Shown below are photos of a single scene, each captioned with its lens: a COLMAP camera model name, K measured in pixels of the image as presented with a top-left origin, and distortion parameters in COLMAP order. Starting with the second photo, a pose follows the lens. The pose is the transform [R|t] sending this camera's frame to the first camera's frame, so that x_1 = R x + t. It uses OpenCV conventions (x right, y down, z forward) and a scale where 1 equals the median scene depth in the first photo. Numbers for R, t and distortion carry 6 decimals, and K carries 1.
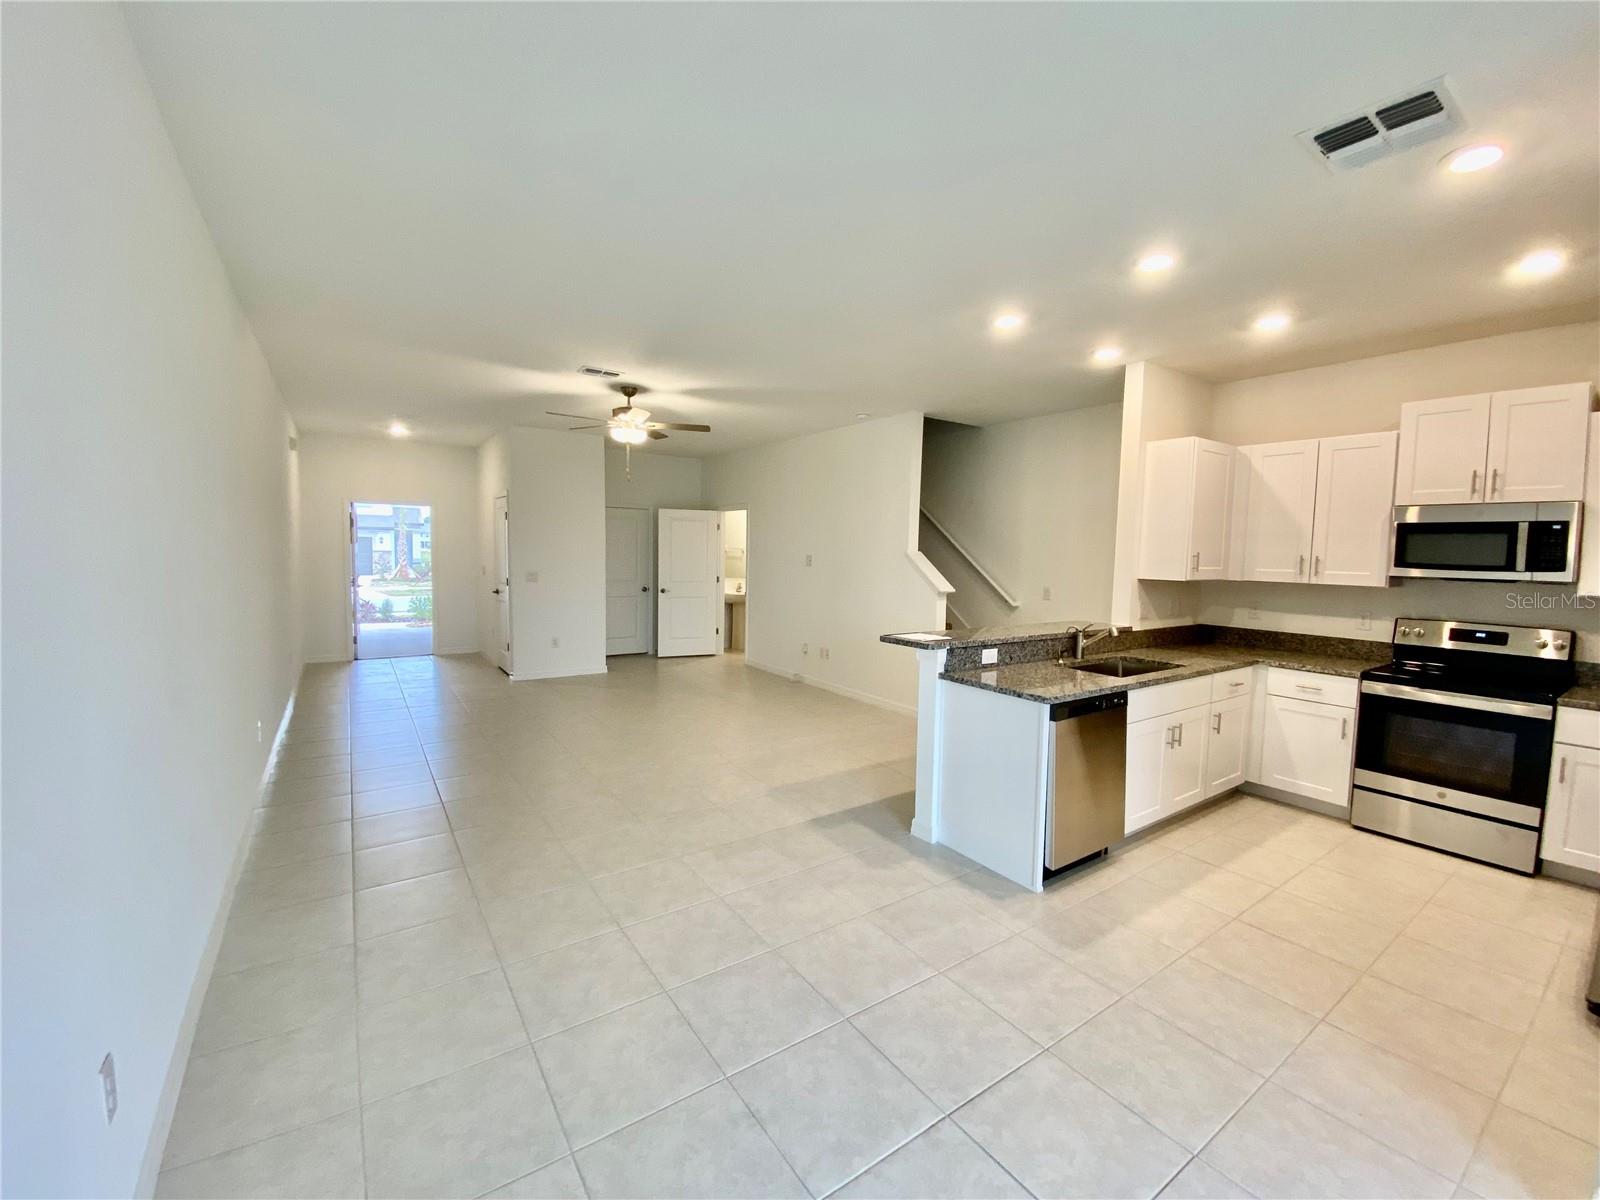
lens RADIAL K [[656.9, 0, 783.7], [0, 656.9, 594.1], [0, 0, 1]] dist [0.000950, -0.012826]
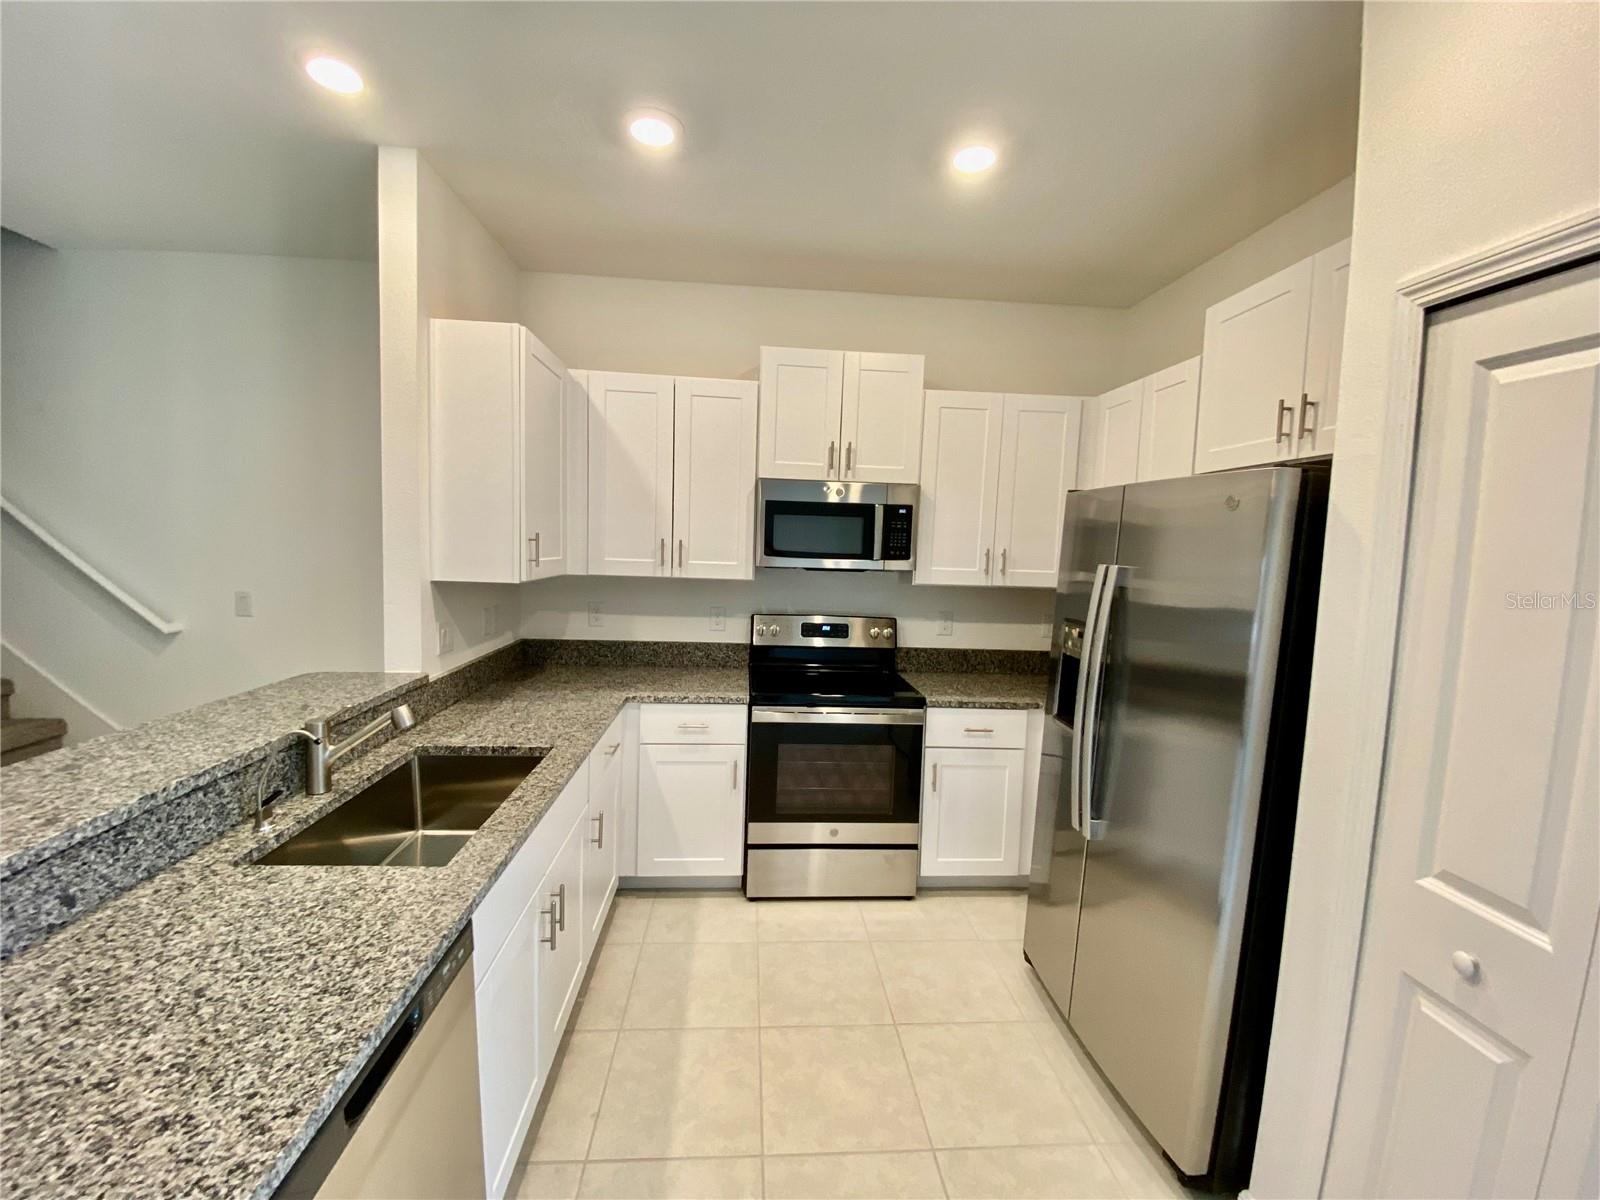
lens RADIAL K [[645.8, 0, 796.3], [0, 645.8, 594.3], [0, 0, 1]] dist [0.044092, -0.036603]
pose [[0.489069, -0.074981, 0.869016, 0.267862], [0.033936, 0.997180, 0.066940, -0.045508], [-0.871585, -0.003248, 0.490234, 0.579561]]
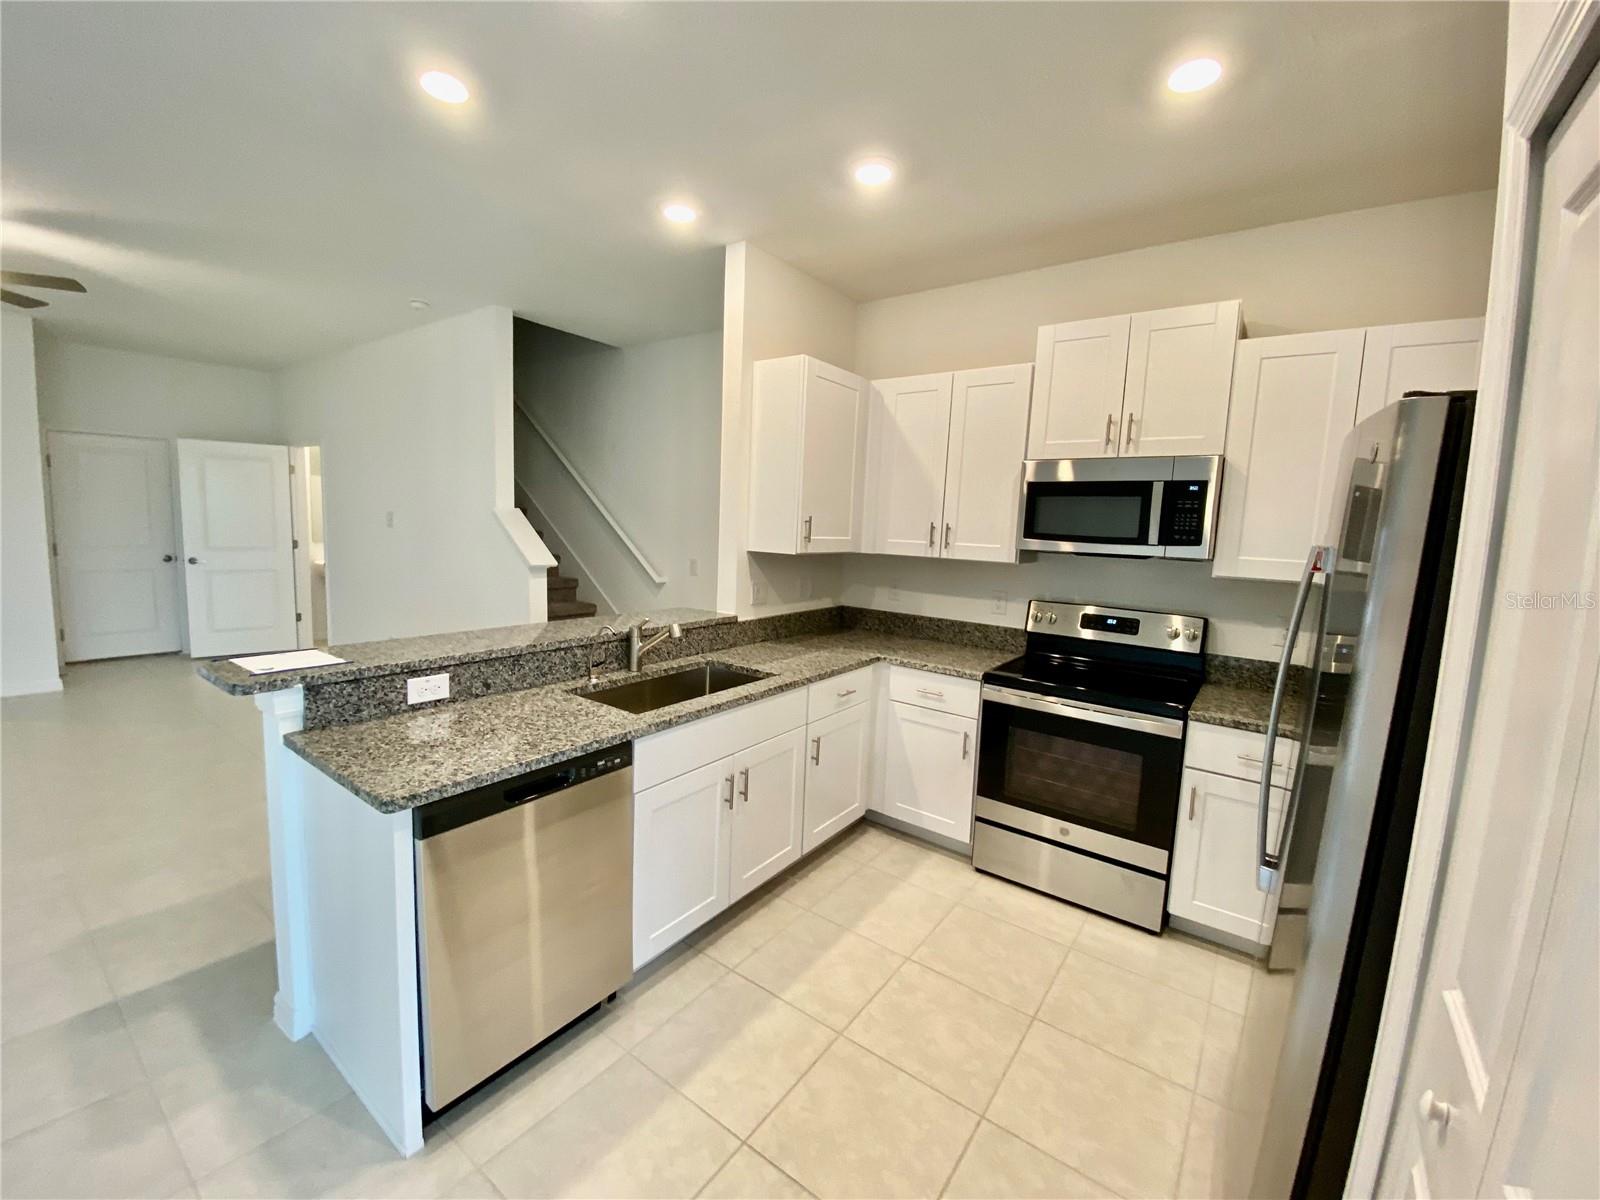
lens RADIAL K [[645.8, 0, 796.3], [0, 645.8, 594.3], [0, 0, 1]] dist [0.044092, -0.036603]
pose [[0.942596, -0.020747, 0.333289, 0.415089], [0.001875, 0.998381, 0.056844, -0.018879], [-0.333929, -0.052956, 0.941109, 0.347583]]
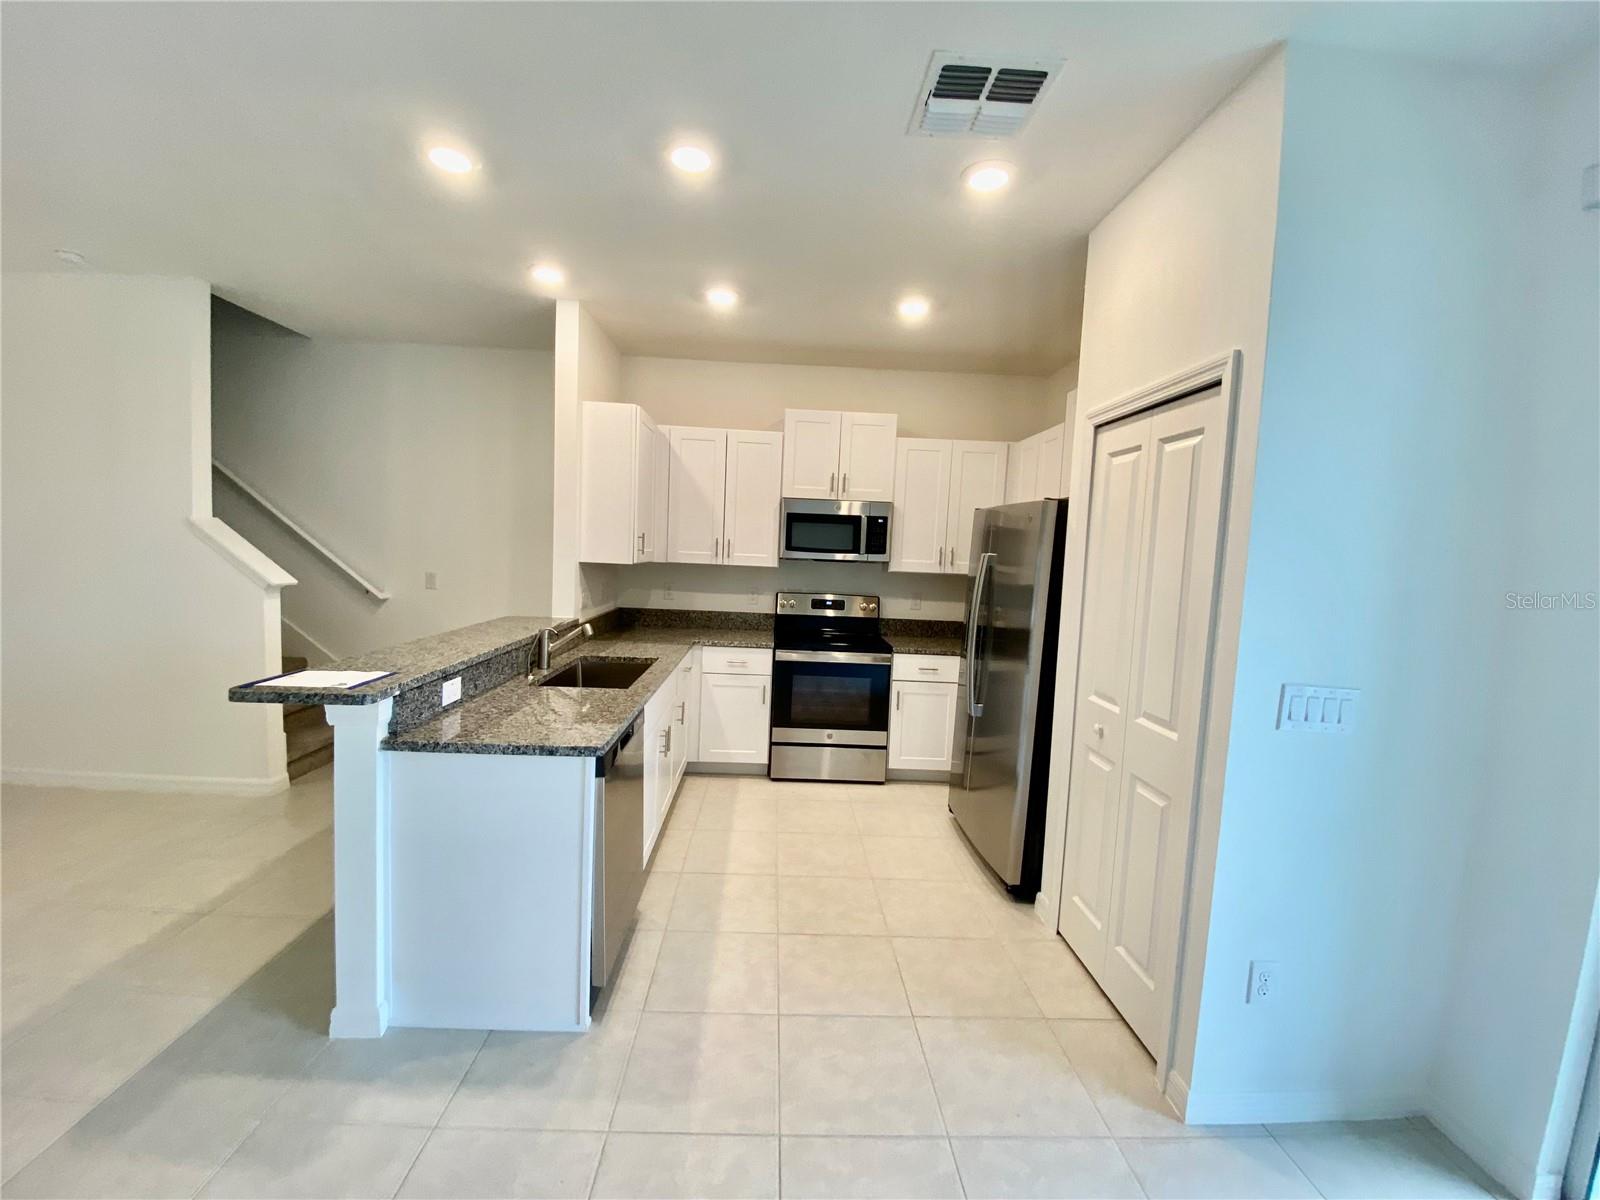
lens RADIAL K [[645.8, 0, 796.3], [0, 645.8, 594.3], [0, 0, 1]] dist [0.044092, -0.036603]
pose [[0.527490, -0.058897, 0.847517, -0.039561], [0.024767, 0.998236, 0.053957, -0.024262], [-0.849200, -0.007471, 0.528018, 0.370871]]
